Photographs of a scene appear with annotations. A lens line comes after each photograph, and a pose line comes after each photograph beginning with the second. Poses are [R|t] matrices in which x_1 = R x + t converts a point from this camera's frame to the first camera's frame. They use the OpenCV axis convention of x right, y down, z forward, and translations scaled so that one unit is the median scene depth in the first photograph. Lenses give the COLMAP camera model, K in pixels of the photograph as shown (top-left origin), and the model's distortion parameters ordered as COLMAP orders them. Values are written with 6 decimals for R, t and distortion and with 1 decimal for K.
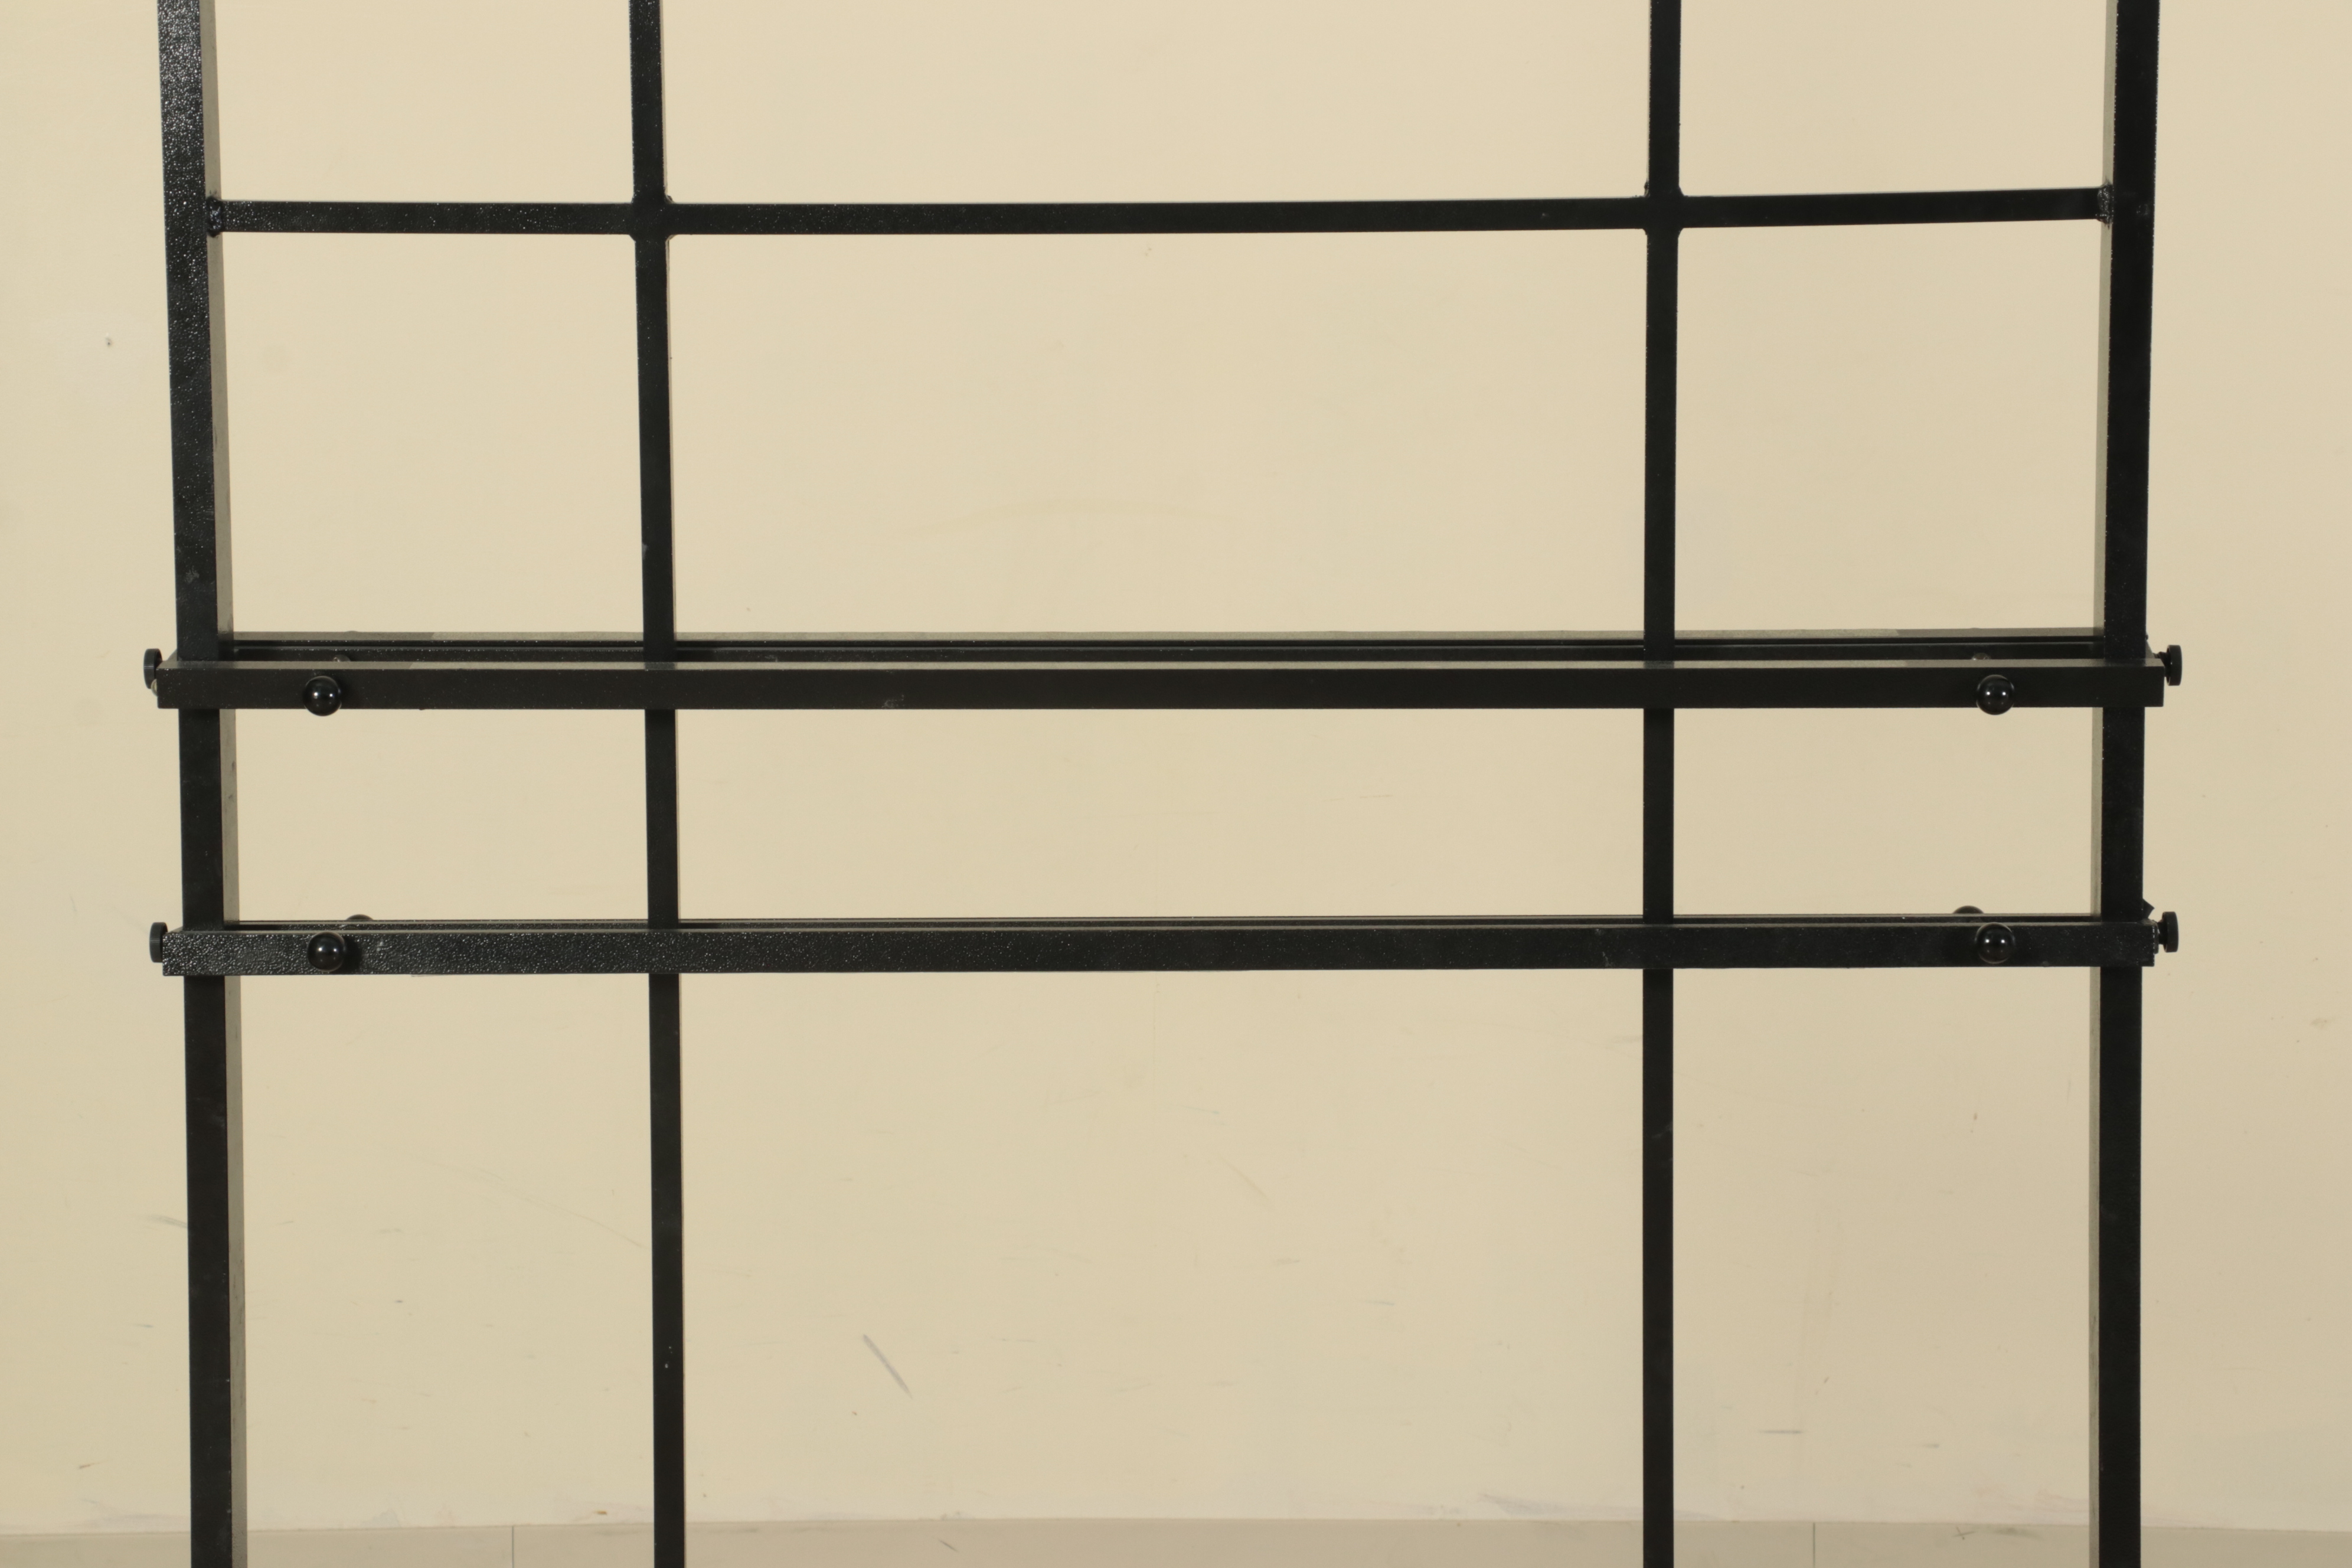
lens RADIAL K [[6902.4, 0, 1176.0], [0, 6902.4, 784.0], [0, 0, 1]] dist [0.555248, 0.331698]
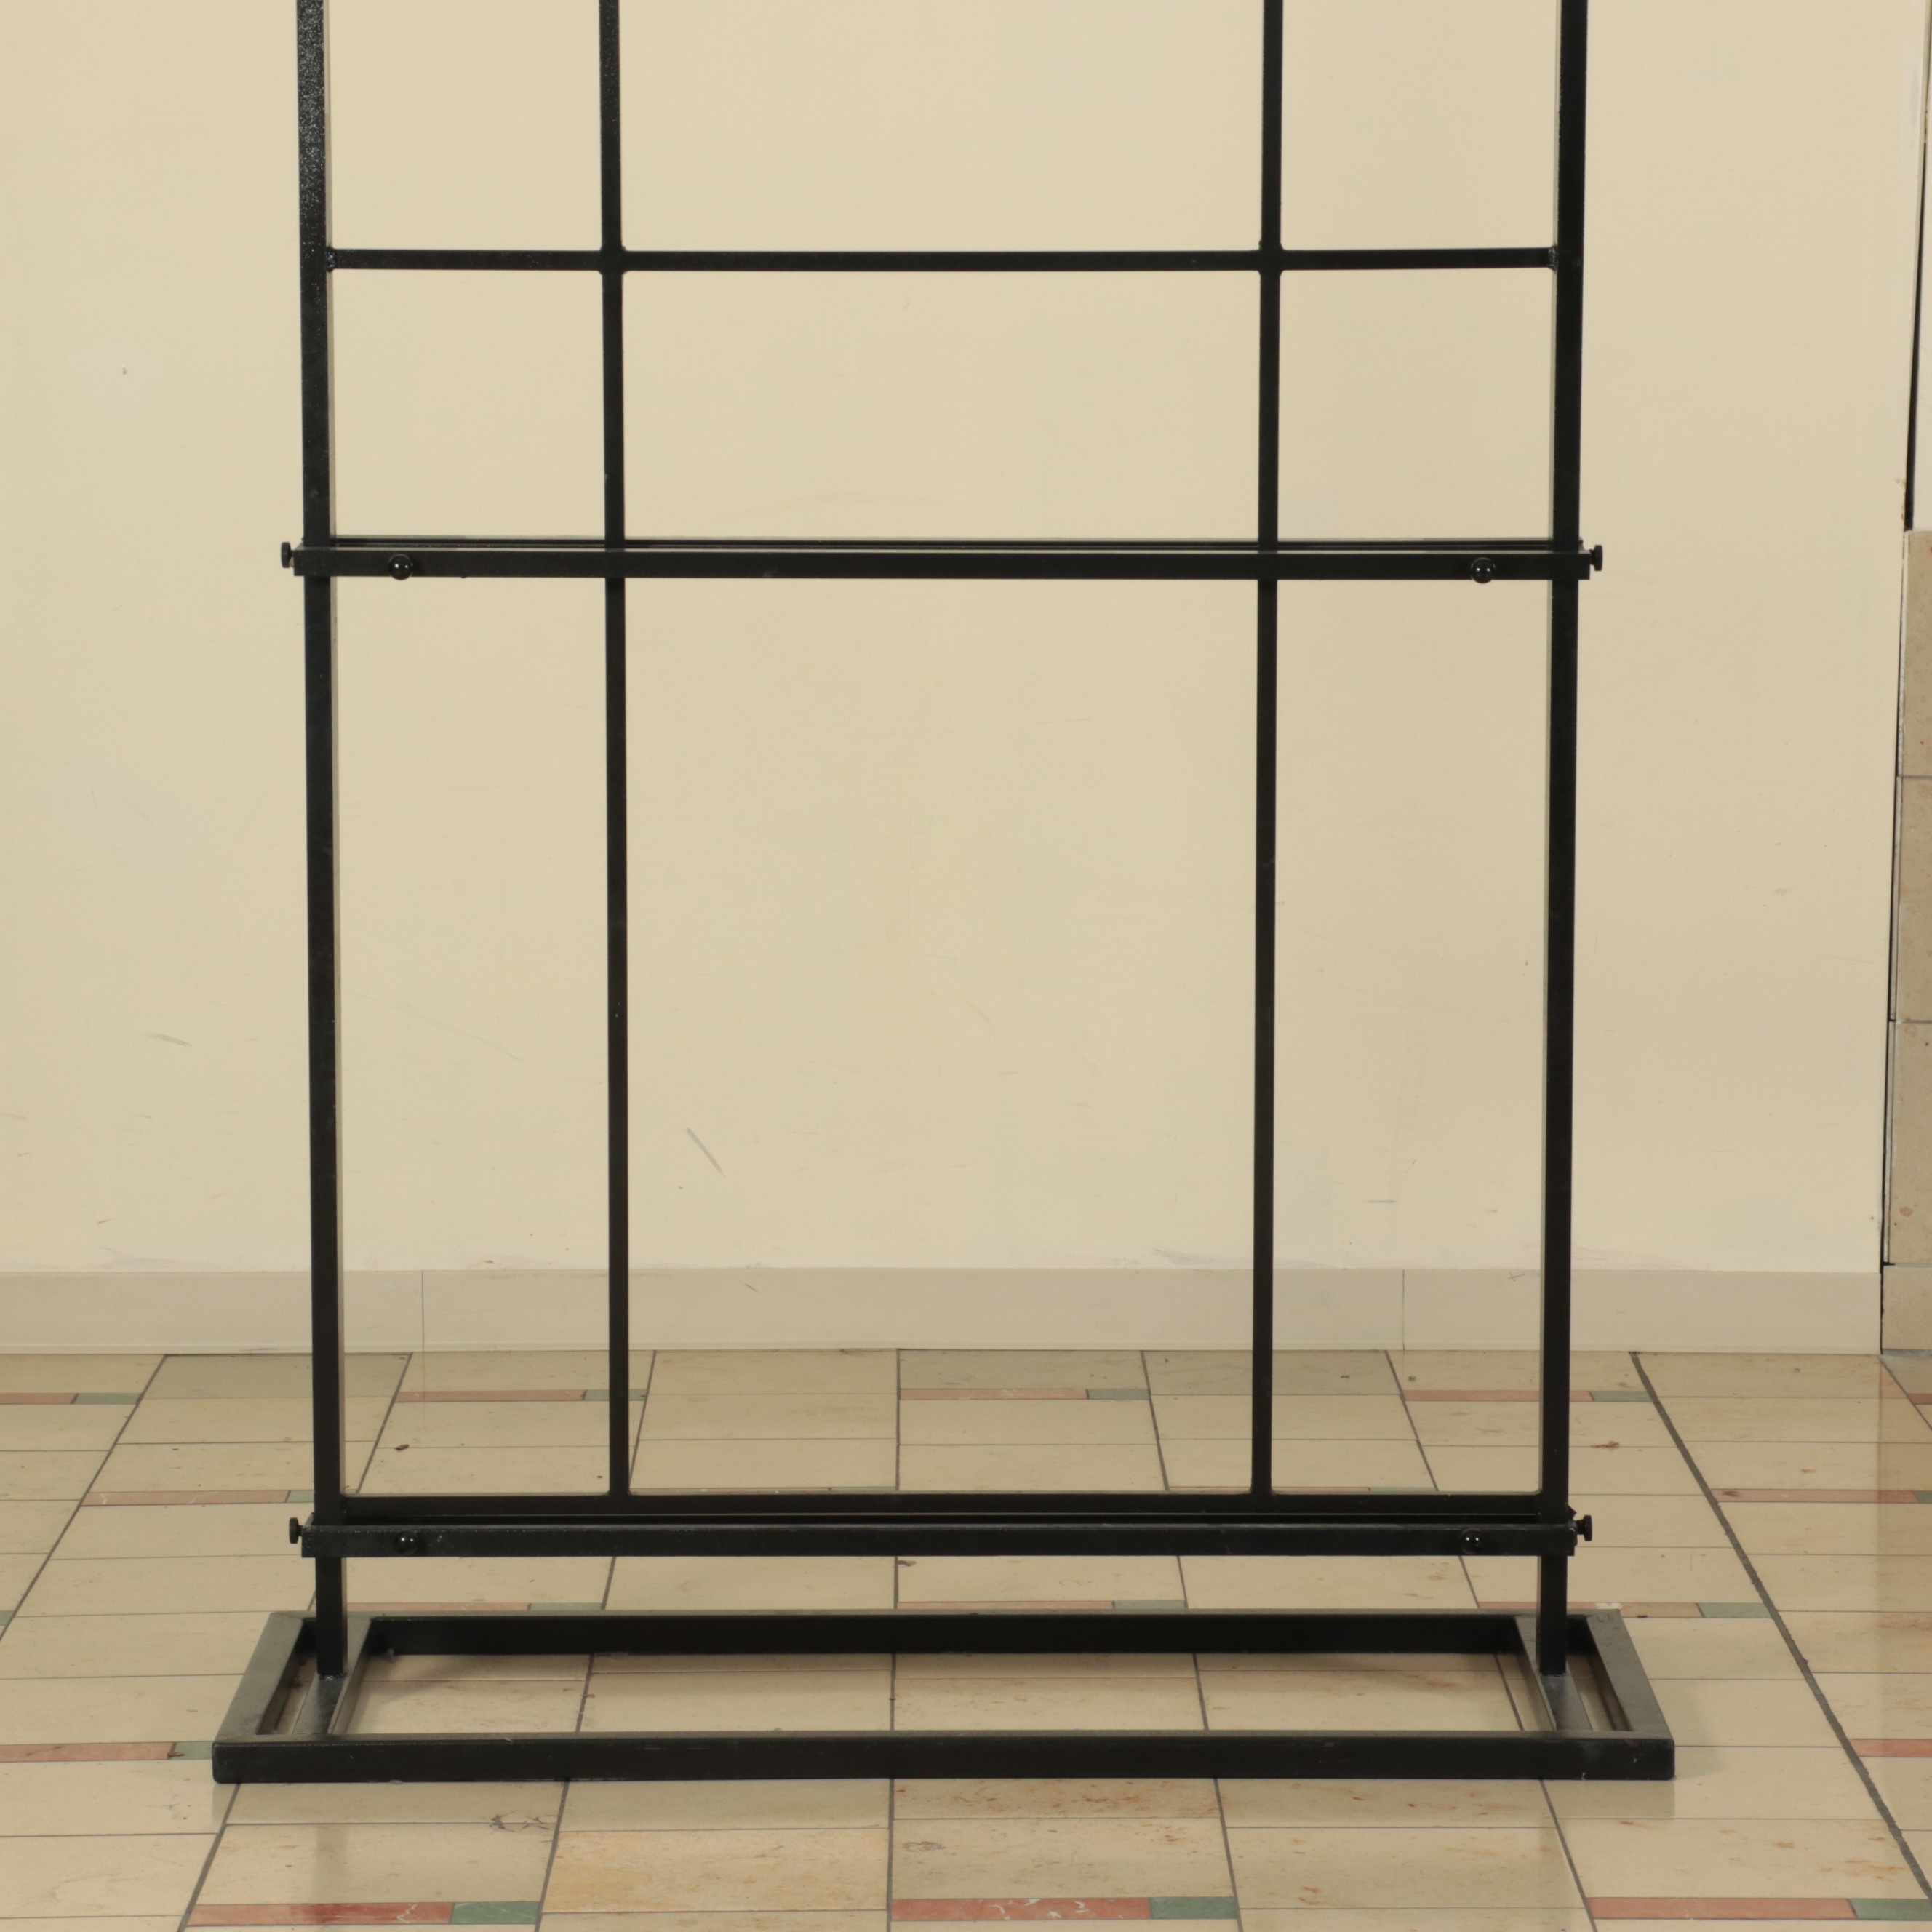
lens RADIAL K [[7048.7, 0, 966.0], [0, 7048.7, 966.0], [0, 0, 1]] dist [0.228243, 3.676098]
pose [[0.999882, 0.004526, 0.014646, -0.019485], [-0.004653, 0.999952, 0.008622, 0.060315], [-0.014606, -0.008689, 0.999856, -0.561908]]
